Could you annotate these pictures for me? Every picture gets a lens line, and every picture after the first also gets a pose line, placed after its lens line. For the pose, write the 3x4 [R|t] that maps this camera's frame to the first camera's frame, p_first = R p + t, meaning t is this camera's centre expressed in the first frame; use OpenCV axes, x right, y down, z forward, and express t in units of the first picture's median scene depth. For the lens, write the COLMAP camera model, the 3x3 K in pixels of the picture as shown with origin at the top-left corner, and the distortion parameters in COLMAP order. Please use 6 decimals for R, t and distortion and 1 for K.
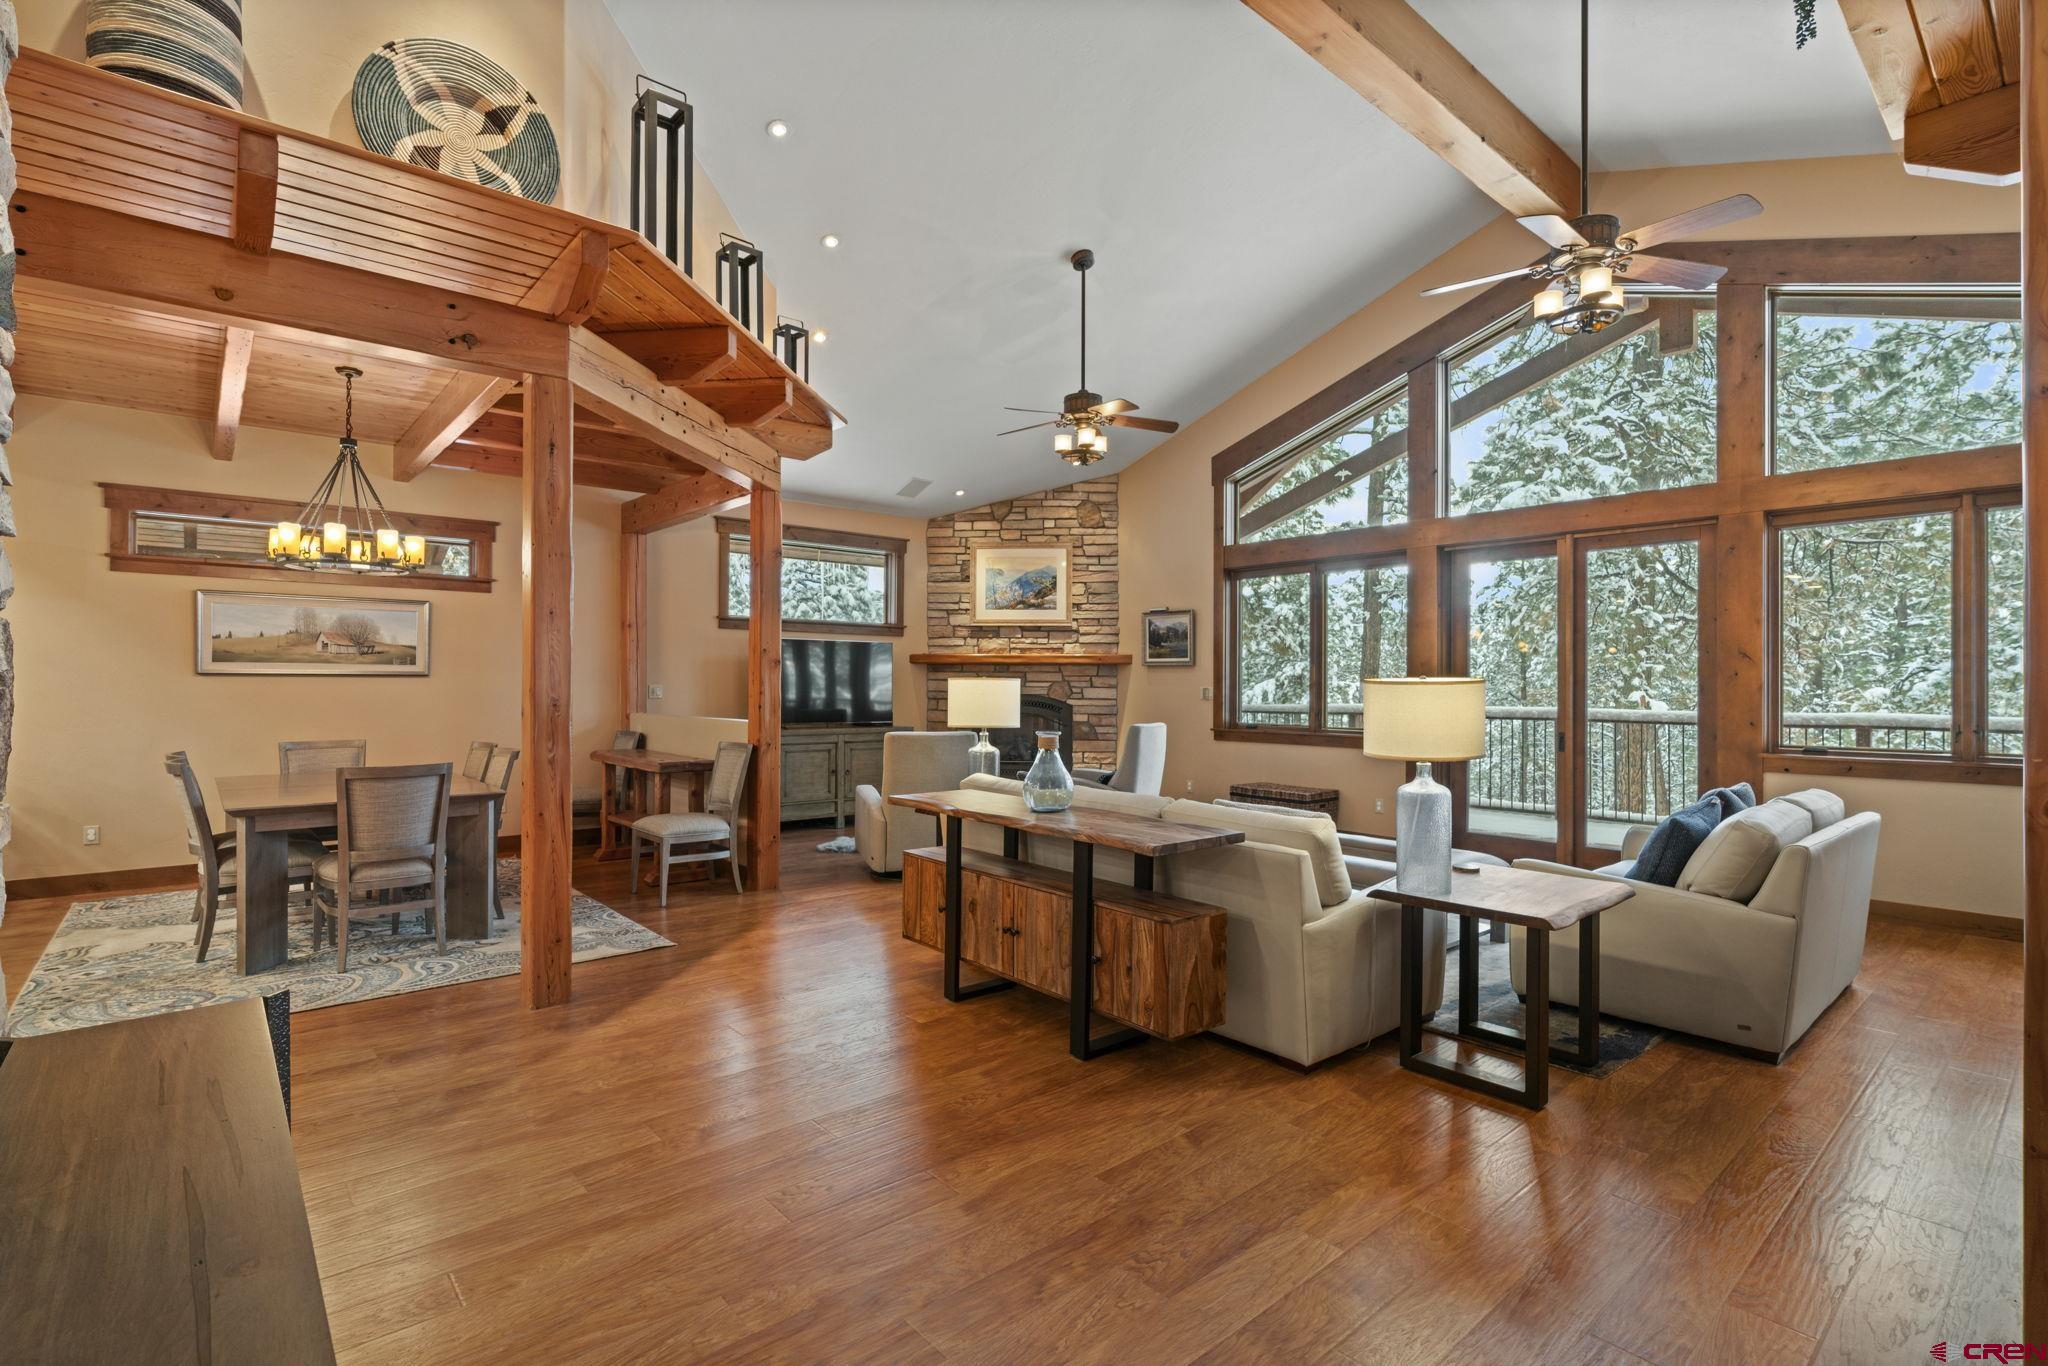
lens RADIAL K [[962.8, 0, 1024.0], [0, 962.8, 683.0], [0, 0, 1]] dist [-0.005096, 0.000196]
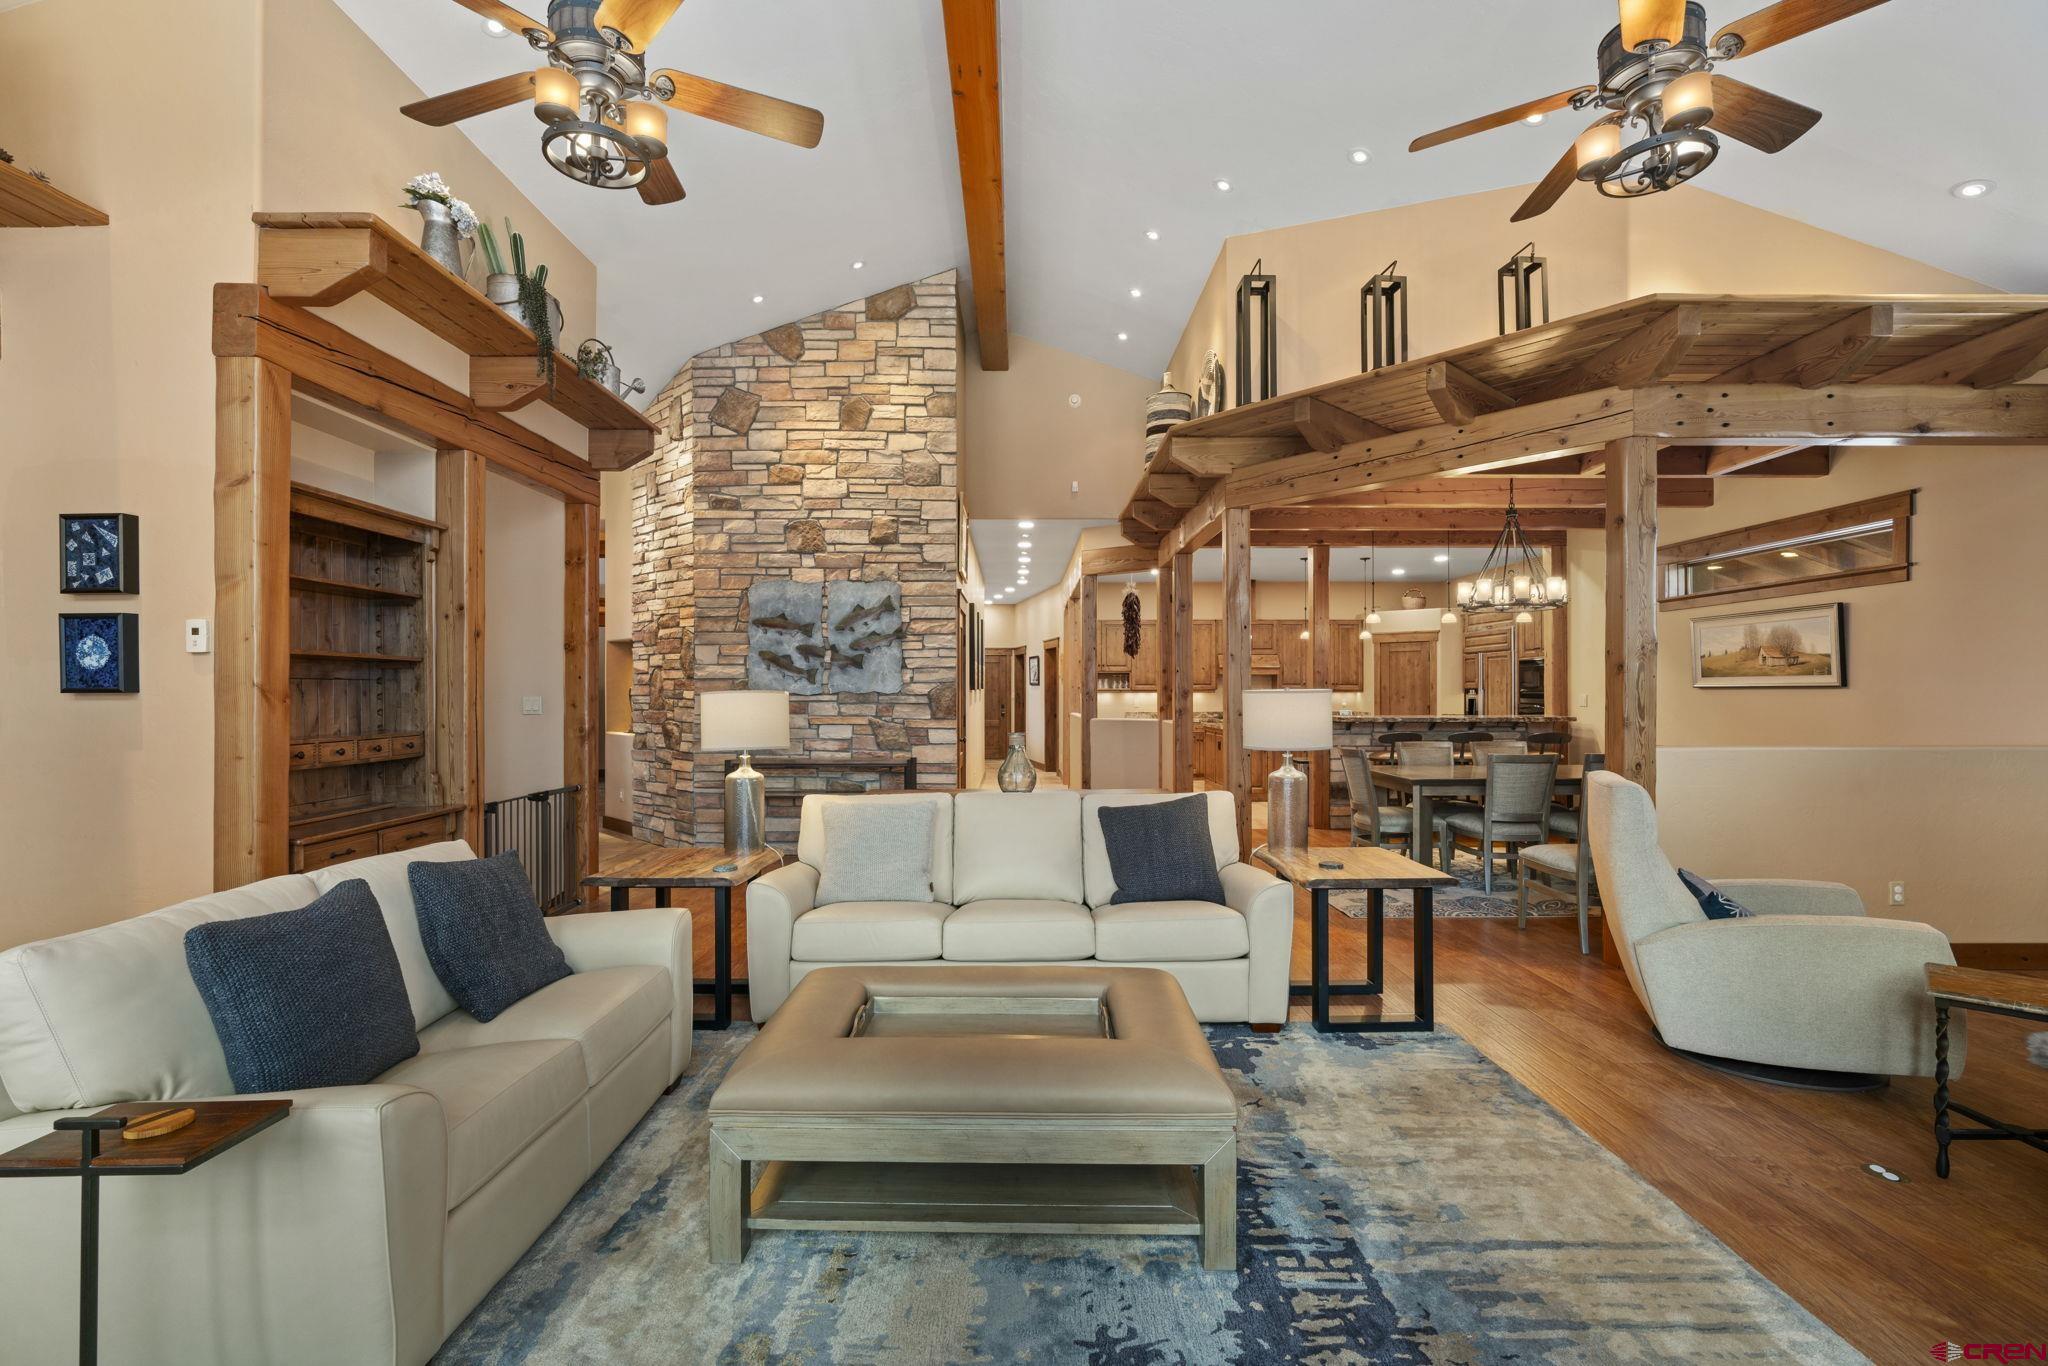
lens RADIAL K [[912.8, 0, 1015.9], [0, 912.8, 685.2], [0, 0, 1]] dist [-0.019174, 0.010561]
pose [[-0.656140, -0.008778, -0.754588, 0.365375], [0.000632, 0.999926, -0.012182, 0.000542], [0.754639, -0.008469, -0.656086, 0.695187]]
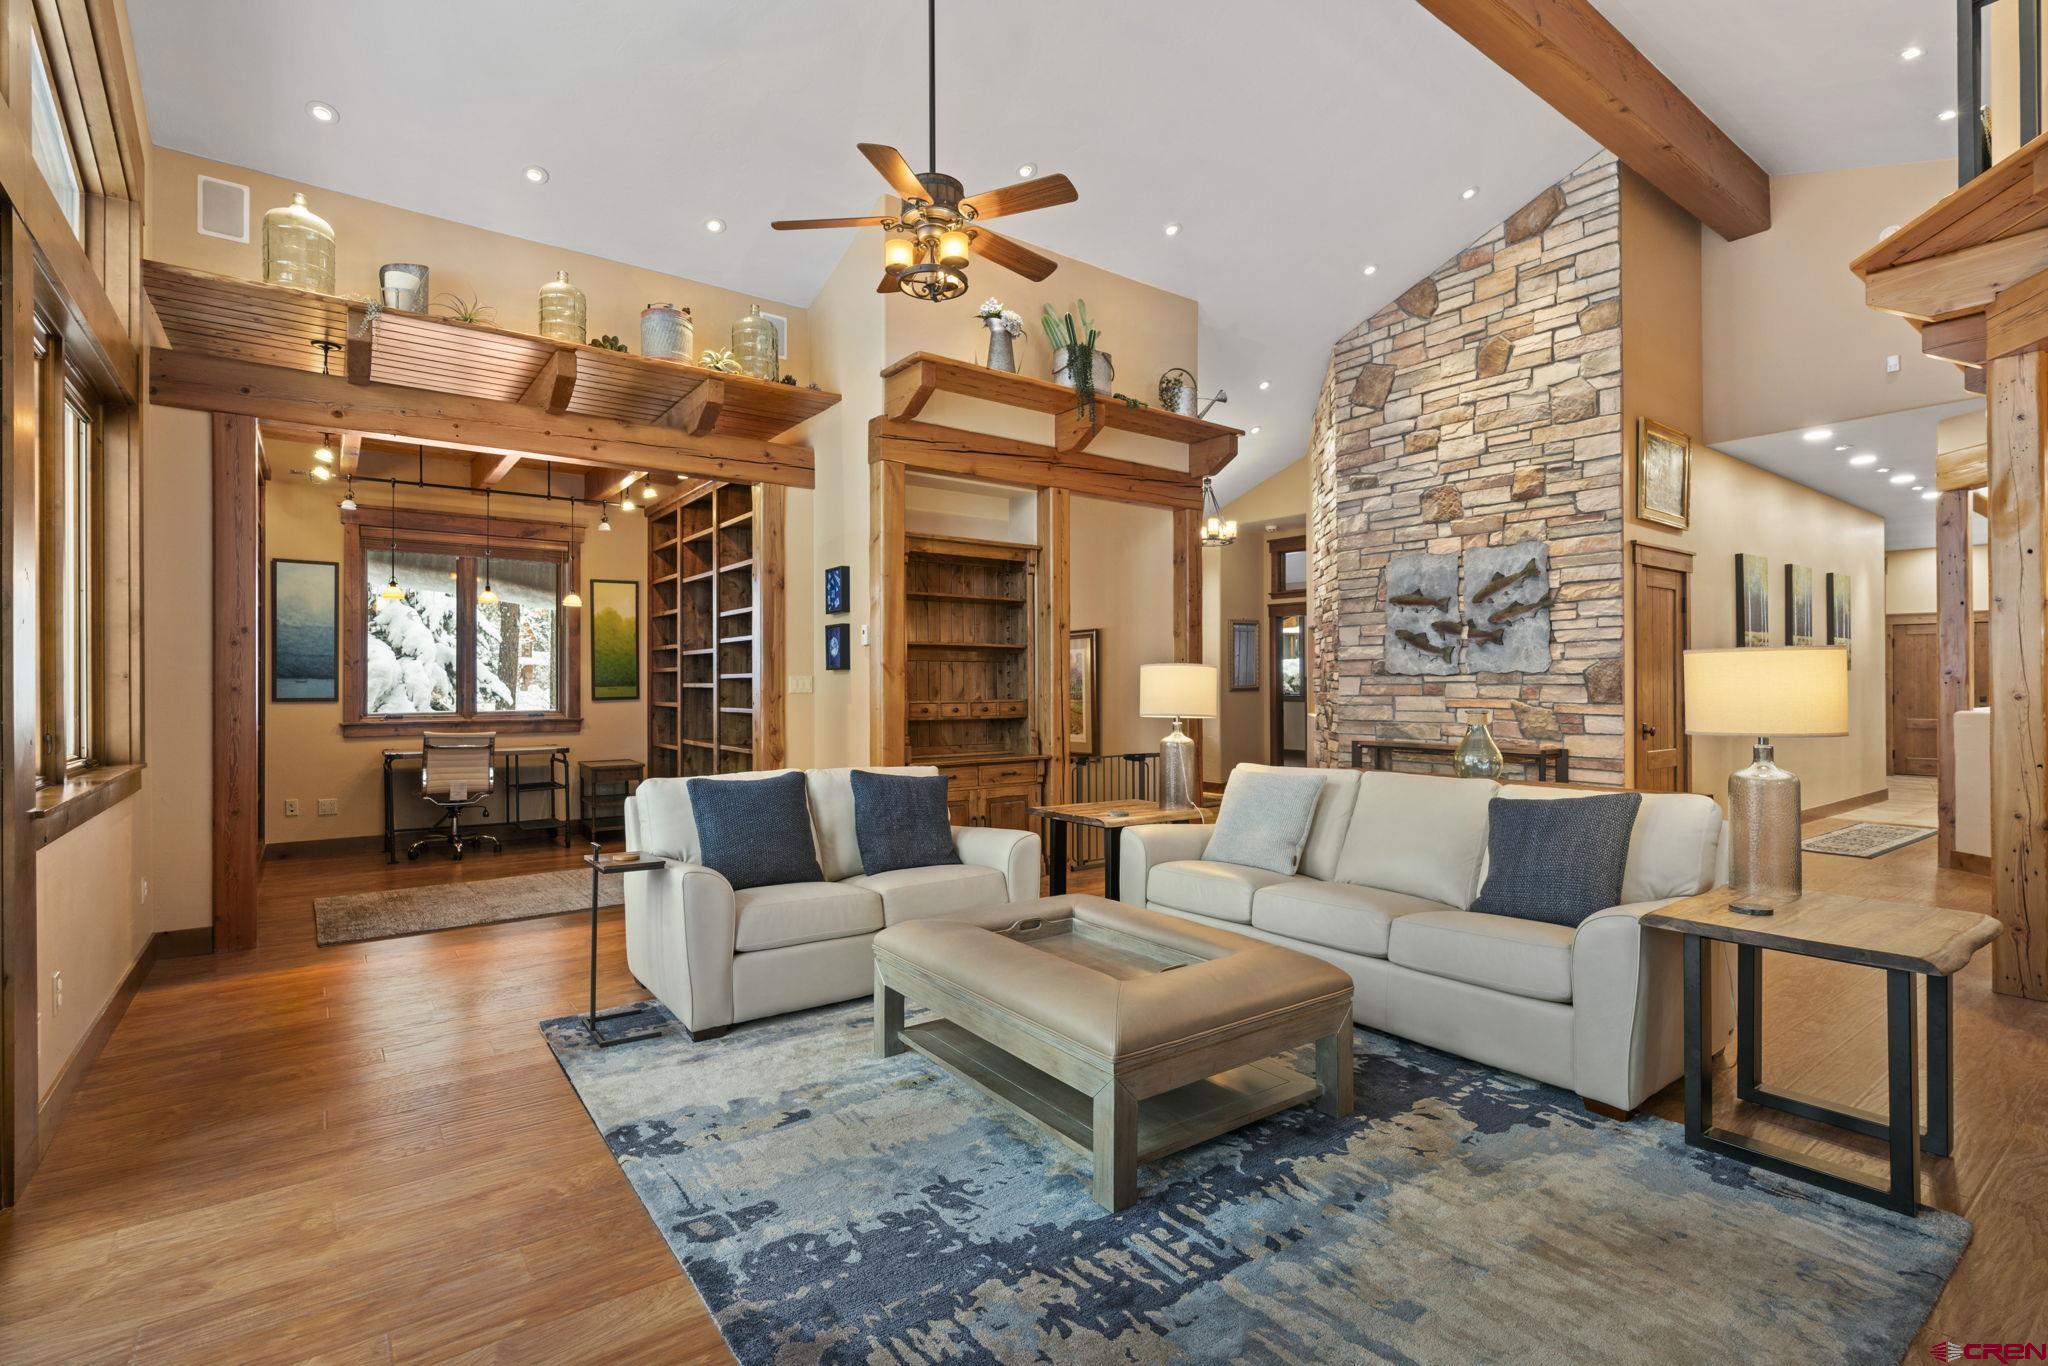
lens RADIAL K [[953.0, 0, 1017.8], [0, 953.0, 677.0], [0, 0, 1]] dist [-0.003868, 0.000045]
pose [[-0.997087, -0.002083, 0.076245, 0.177731], [-0.003004, 0.999924, -0.011975, 0.010374], [-0.076214, -0.012169, -0.997017, 0.820659]]
